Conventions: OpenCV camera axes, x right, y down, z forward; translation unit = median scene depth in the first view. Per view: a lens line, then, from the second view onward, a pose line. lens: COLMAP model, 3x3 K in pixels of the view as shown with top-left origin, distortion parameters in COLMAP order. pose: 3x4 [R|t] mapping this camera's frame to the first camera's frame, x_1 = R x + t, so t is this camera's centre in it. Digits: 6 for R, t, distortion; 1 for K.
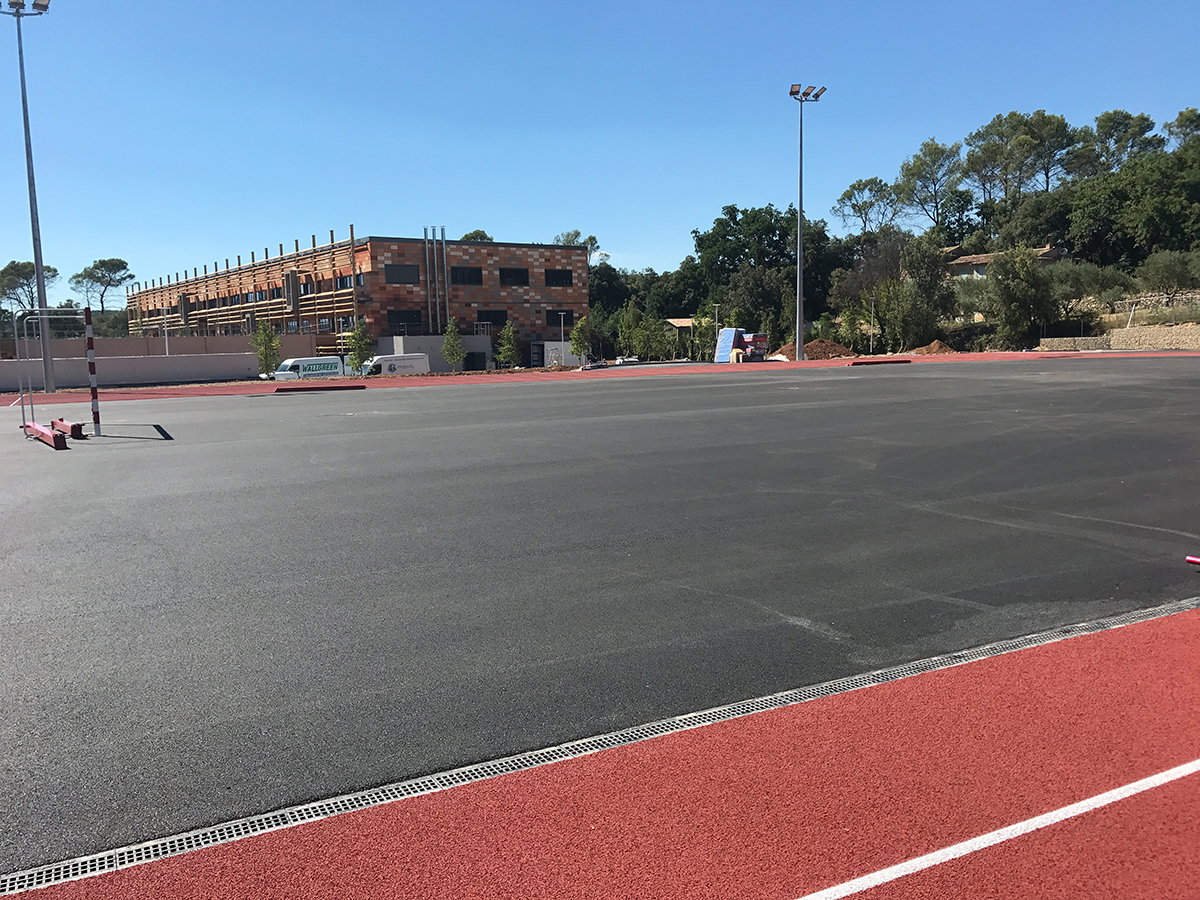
lens RADIAL K [[985.8, 0, 600.0], [0, 985.8, 450.0], [0, 0, 1]] dist [0.000118, -0.004243]
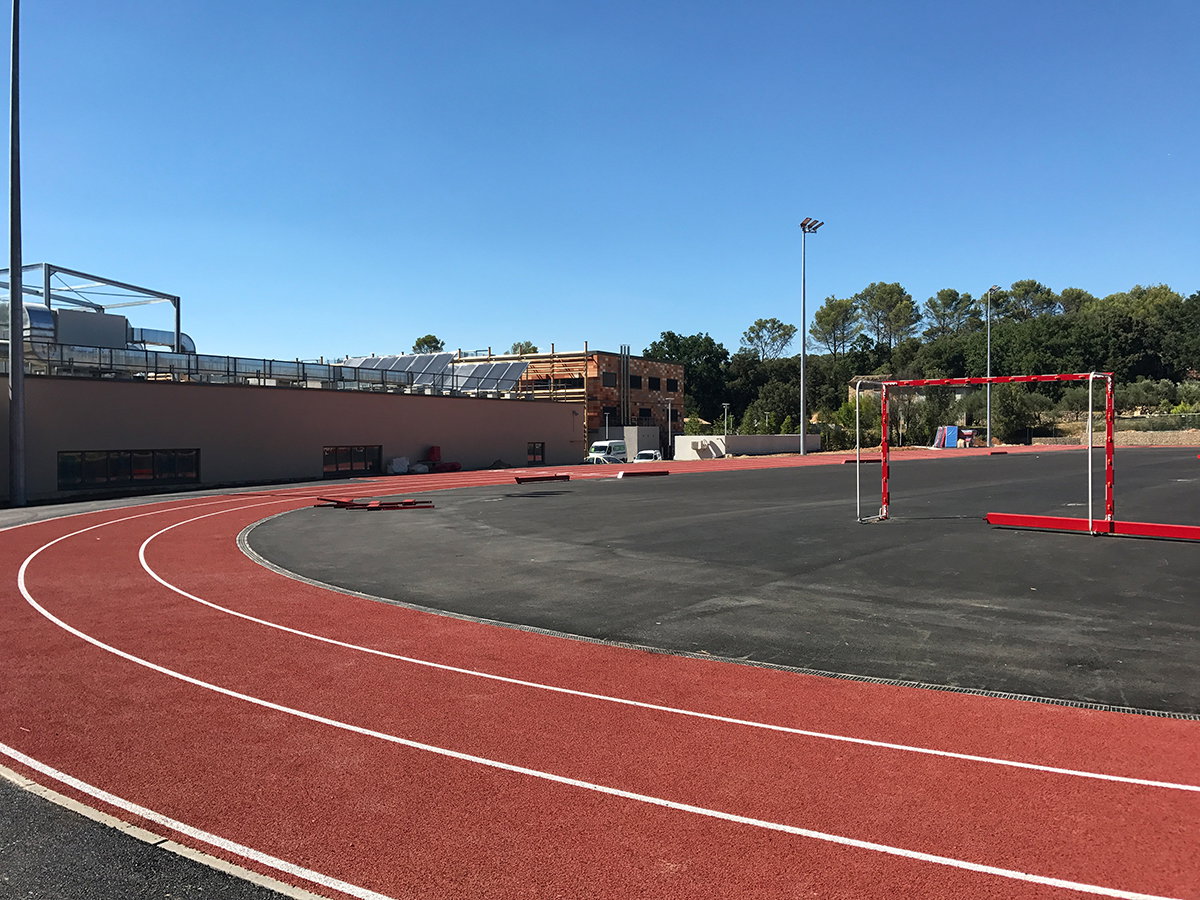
lens RADIAL K [[985.8, 0, 600.0], [0, 985.8, 450.0], [0, 0, 1]] dist [0.000118, -0.004243]
pose [[0.917937, 0.014397, 0.396464, -0.716658], [0.024674, 0.995335, -0.093273, 0.037381], [-0.395957, 0.095401, 0.913300, -0.186728]]
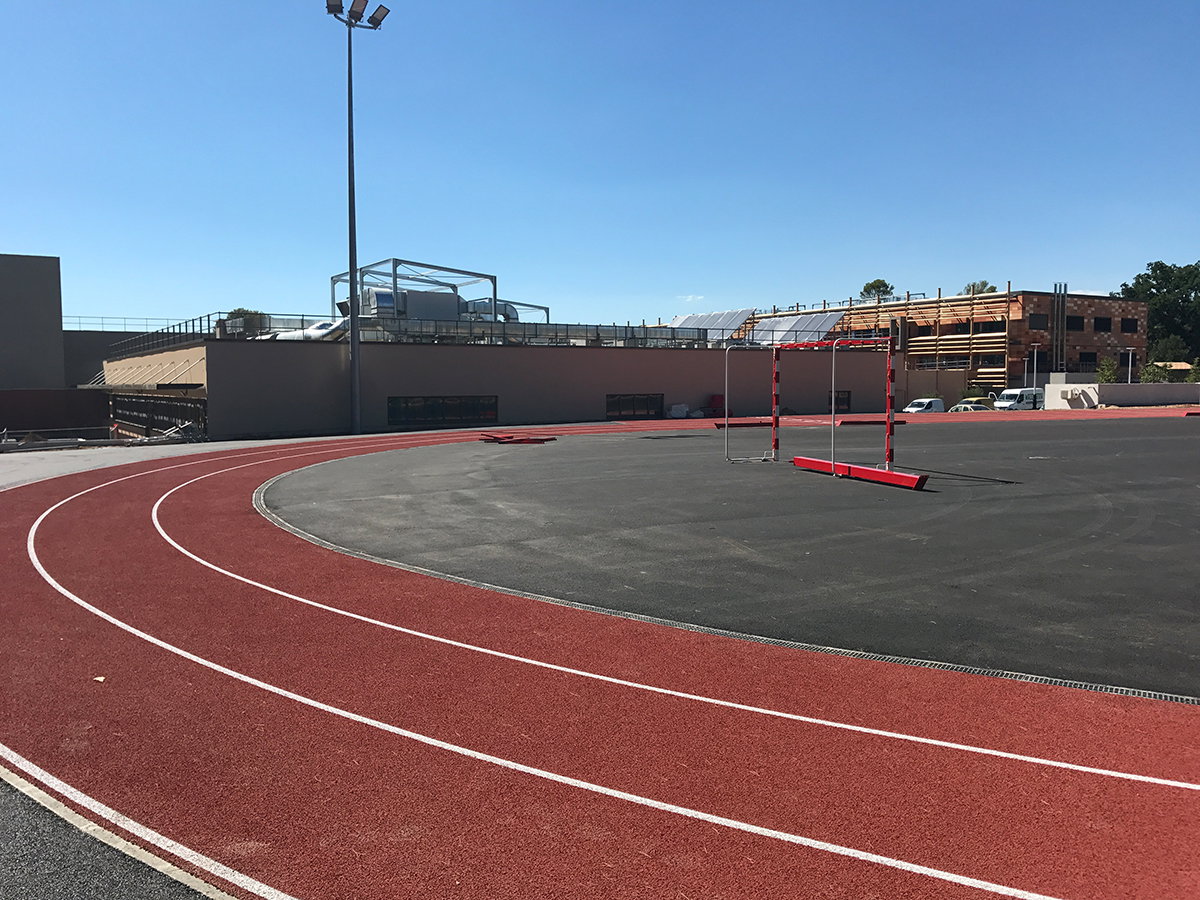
lens RADIAL K [[989.3, 0, 600.0], [0, 989.3, 450.0], [0, 0, 1]] dist [0.123265, -0.227572]
pose [[0.996036, 0.027825, -0.084486, -0.614940], [-0.031042, 0.998833, -0.037003, 0.041416], [0.083358, 0.039479, 0.995737, -0.265747]]
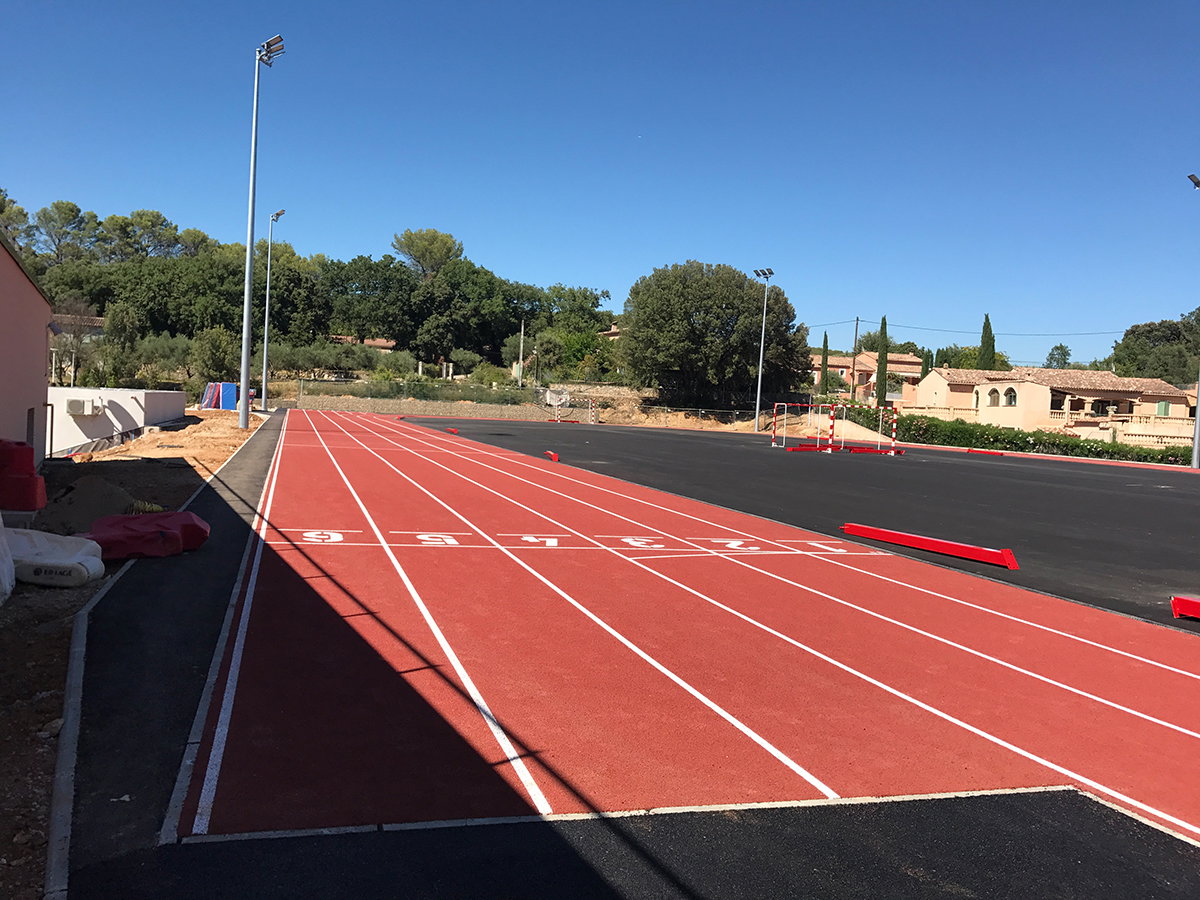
lens RADIAL K [[985.8, 0, 600.0], [0, 985.8, 450.0], [0, 0, 1]] dist [0.000118, -0.004243]
pose [[0.175384, -0.006355, 0.984480, -0.691941], [0.052148, 0.998635, -0.002843, -0.007763], [-0.983118, 0.051837, 0.175476, 0.218196]]
